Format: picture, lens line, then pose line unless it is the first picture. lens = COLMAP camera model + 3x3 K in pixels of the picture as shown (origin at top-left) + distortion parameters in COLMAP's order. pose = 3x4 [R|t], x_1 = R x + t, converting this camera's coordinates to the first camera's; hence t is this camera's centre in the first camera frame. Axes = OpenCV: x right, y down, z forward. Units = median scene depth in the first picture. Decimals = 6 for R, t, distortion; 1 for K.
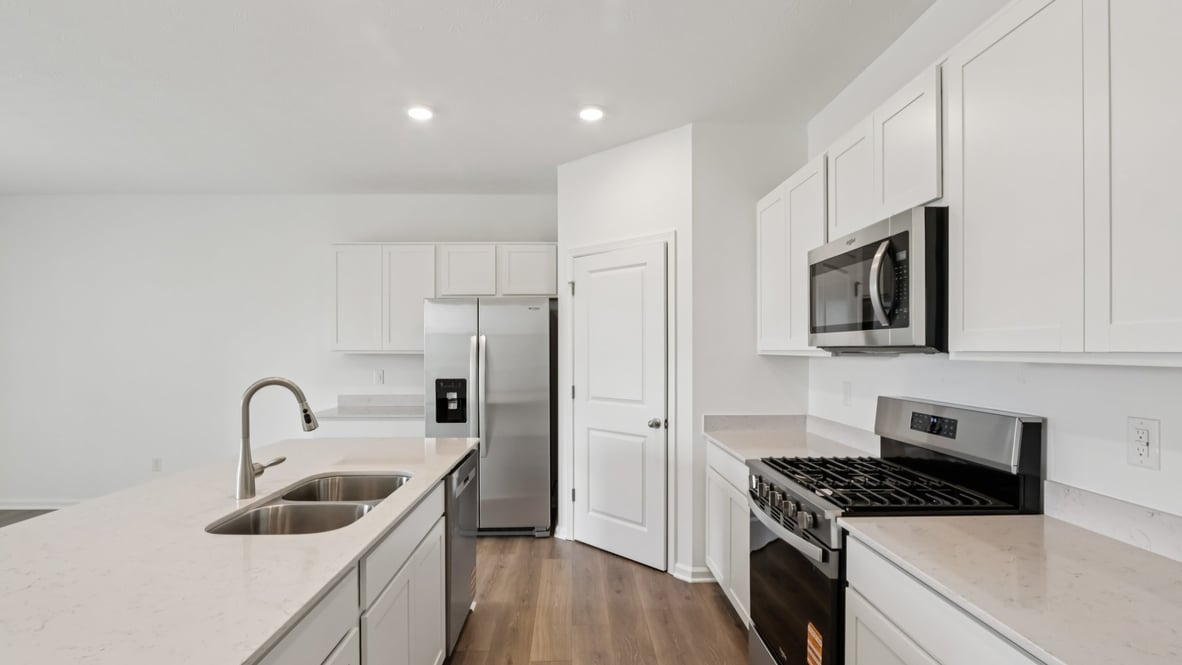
lens RADIAL K [[559.9, 0, 572.0], [0, 559.9, 354.7], [0, 0, 1]] dist [-0.044519, 0.000064]
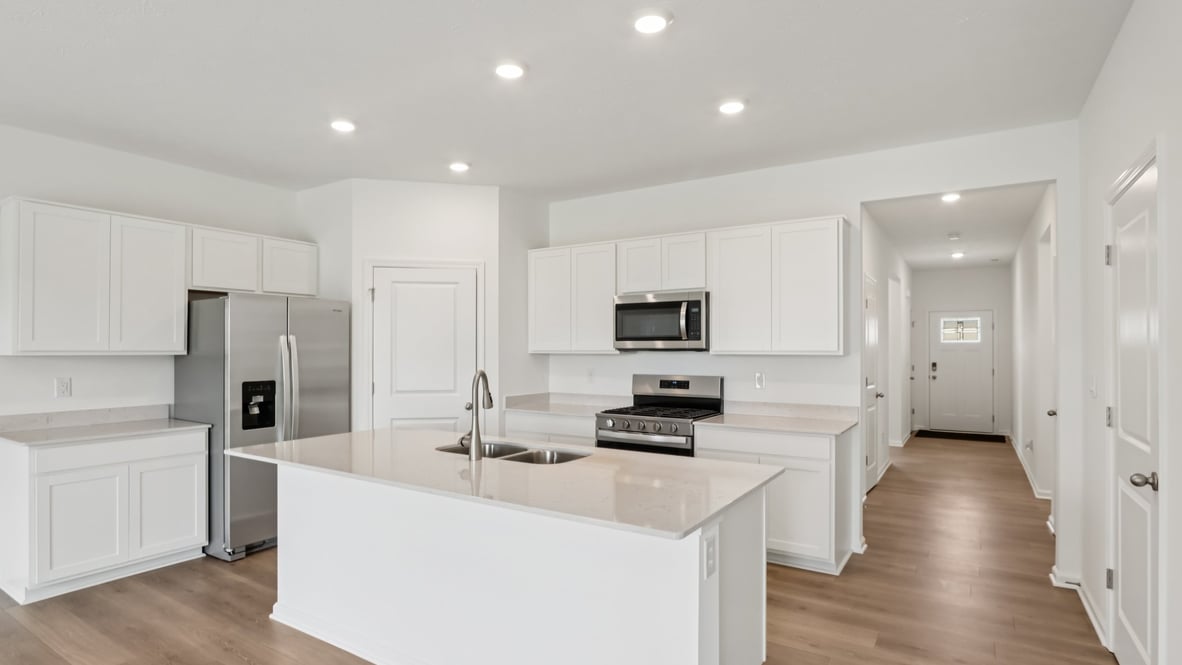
lens RADIAL K [[576.0, 0, 605.8], [0, 576.0, 343.7], [0, 0, 1]] dist [0.001163, 0.000040]
pose [[0.547343, 0.011101, 0.836835, -0.829147], [0.007643, 0.999804, -0.018262, 0.003572], [-0.836873, 0.016391, 0.547151, -0.011561]]
